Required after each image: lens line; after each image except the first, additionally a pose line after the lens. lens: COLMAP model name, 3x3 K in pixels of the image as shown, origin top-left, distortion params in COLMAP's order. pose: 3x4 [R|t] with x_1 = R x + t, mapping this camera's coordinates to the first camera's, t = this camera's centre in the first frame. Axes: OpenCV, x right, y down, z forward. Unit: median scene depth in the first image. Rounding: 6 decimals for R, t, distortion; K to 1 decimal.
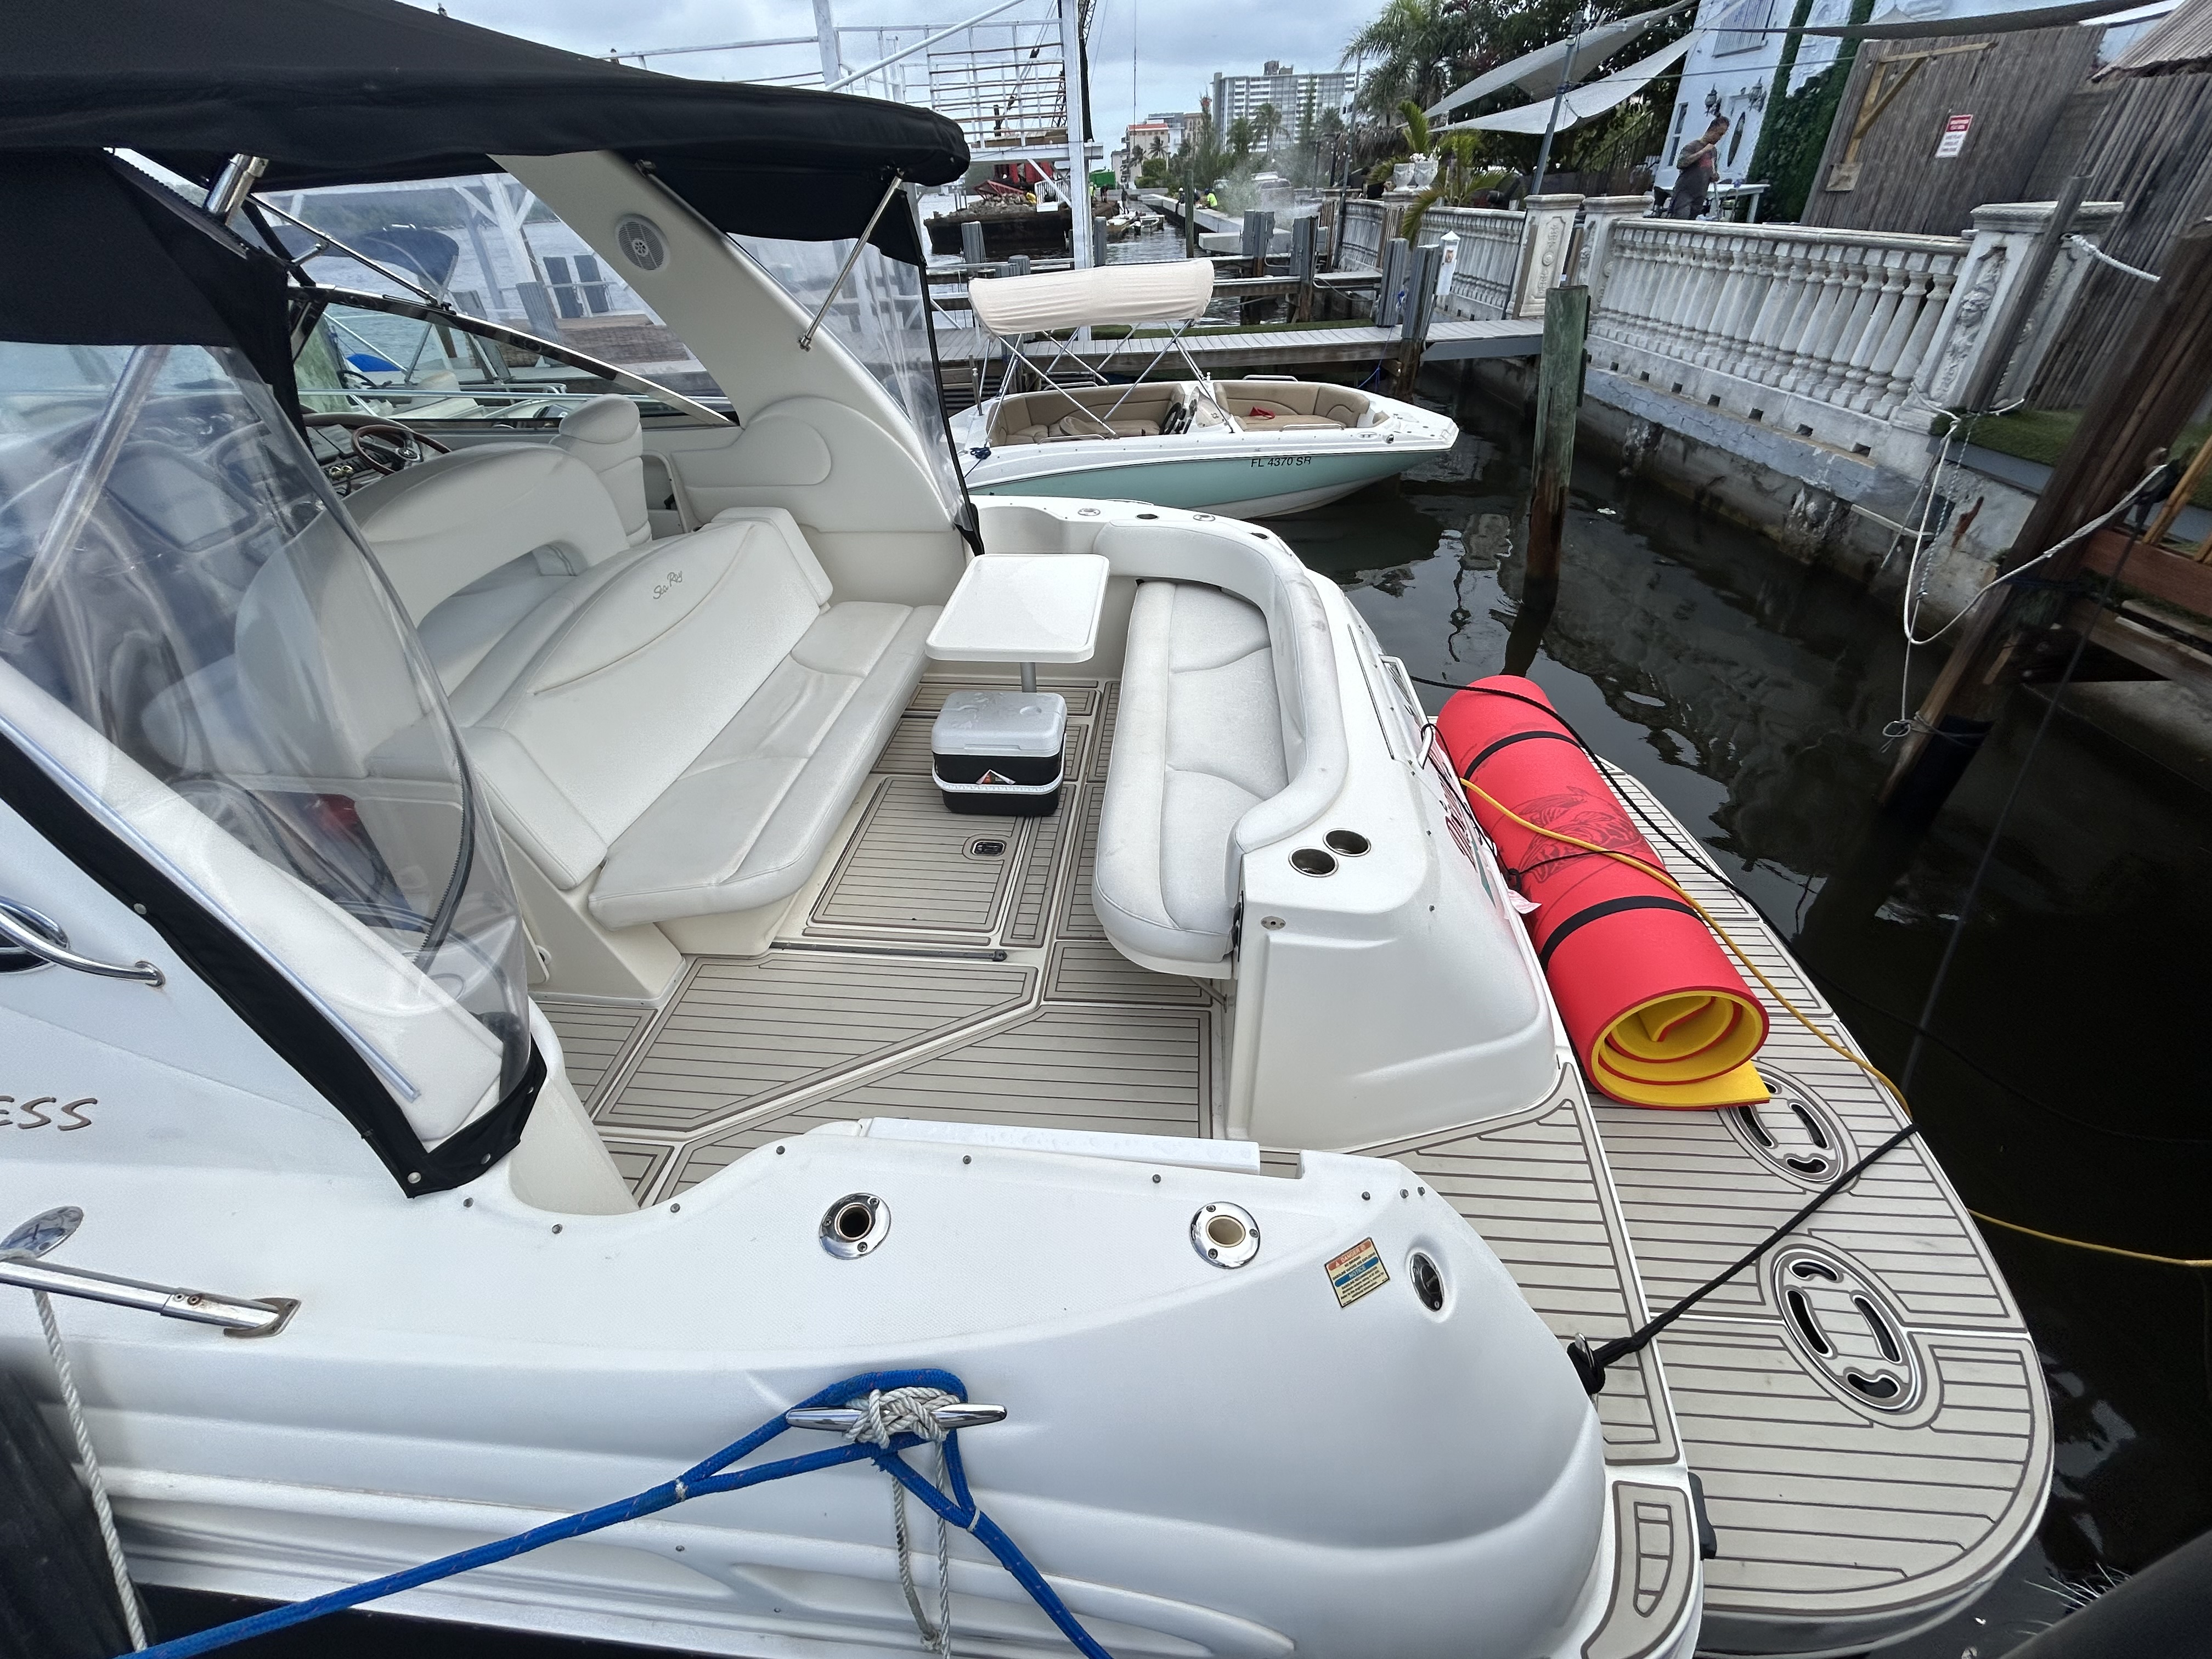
lens RADIAL K [[898.4, 0, 1107.7], [0, 898.4, 840.2], [0, 0, 1]] dist [-0.000581, 0.001253]
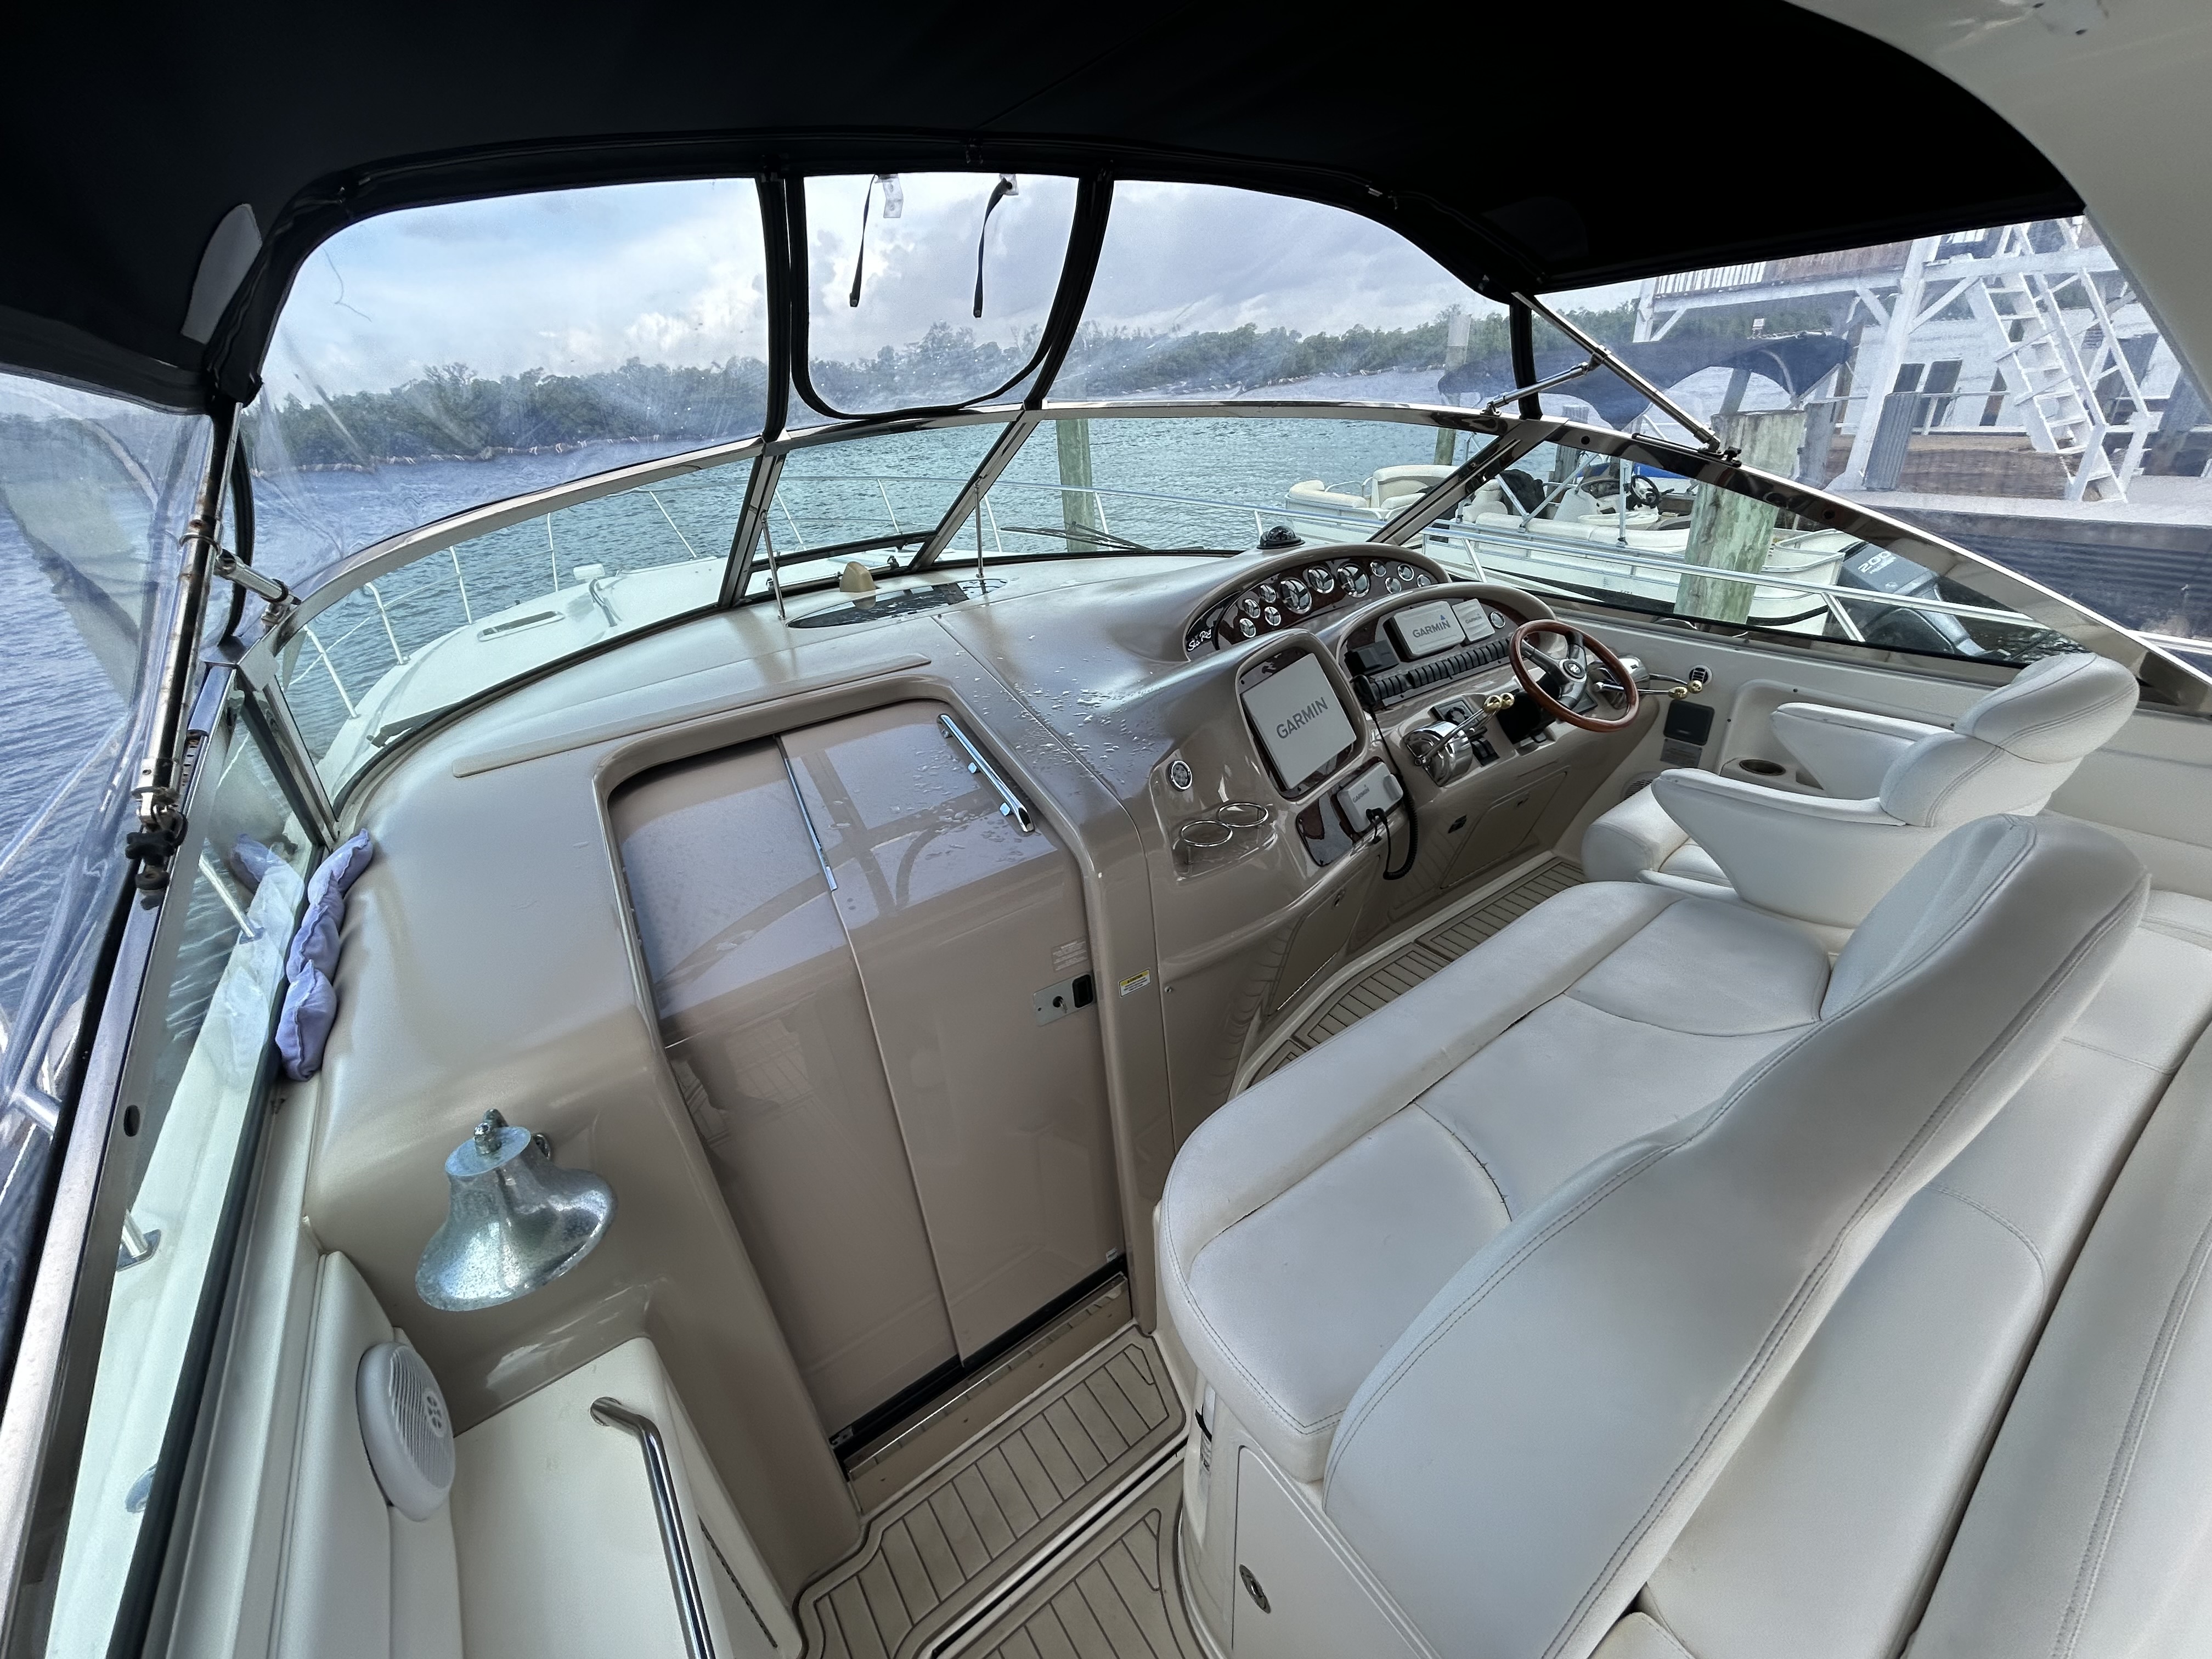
lens RADIAL K [[898.4, 0, 1107.7], [0, 898.4, 840.2], [0, 0, 1]] dist [-0.000581, 0.001253]
pose [[0.645704, 0.342178, -0.682627, -0.553147], [-0.399057, 0.913396, 0.080383, -0.256060], [0.651014, 0.220504, 0.726332, 0.371735]]
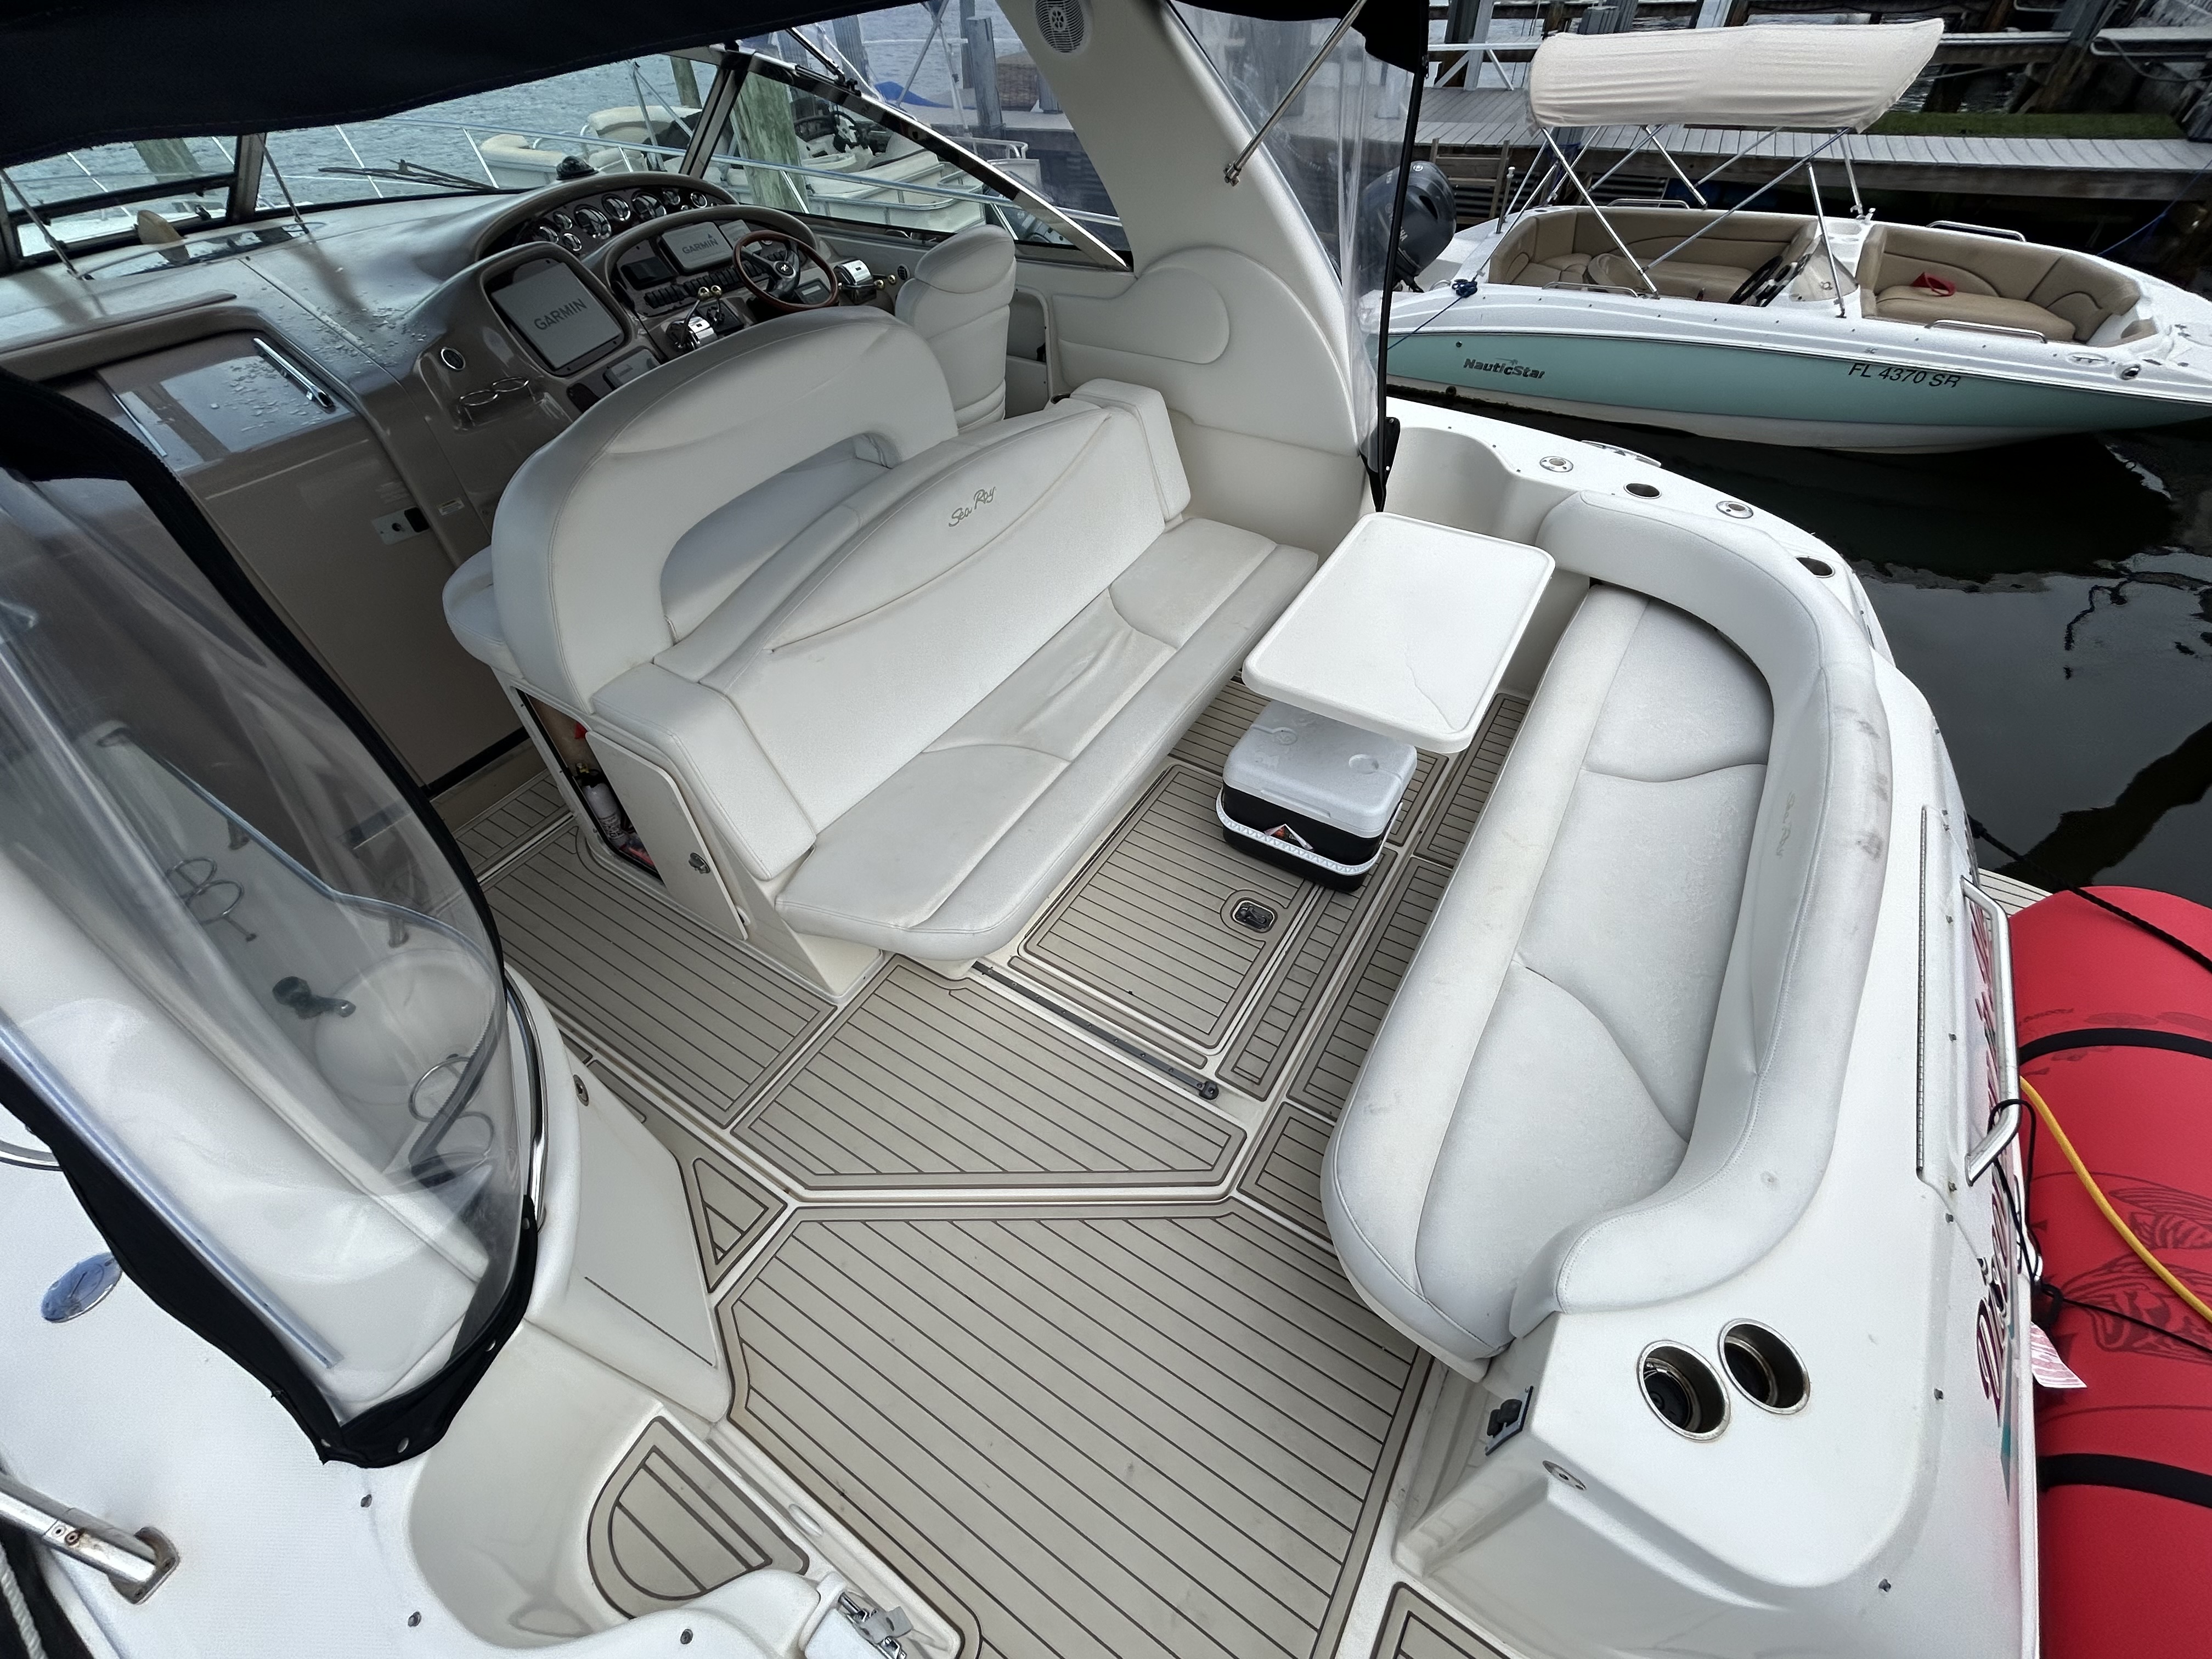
lens RADIAL K [[898.4, 0, 1107.7], [0, 898.4, 840.2], [0, 0, 1]] dist [-0.000581, 0.001253]
pose [[0.890761, 0.328060, -0.314517, -0.020425], [-0.258232, 0.934832, 0.243731, -0.212910], [0.373979, -0.135888, 0.917428, 0.233583]]
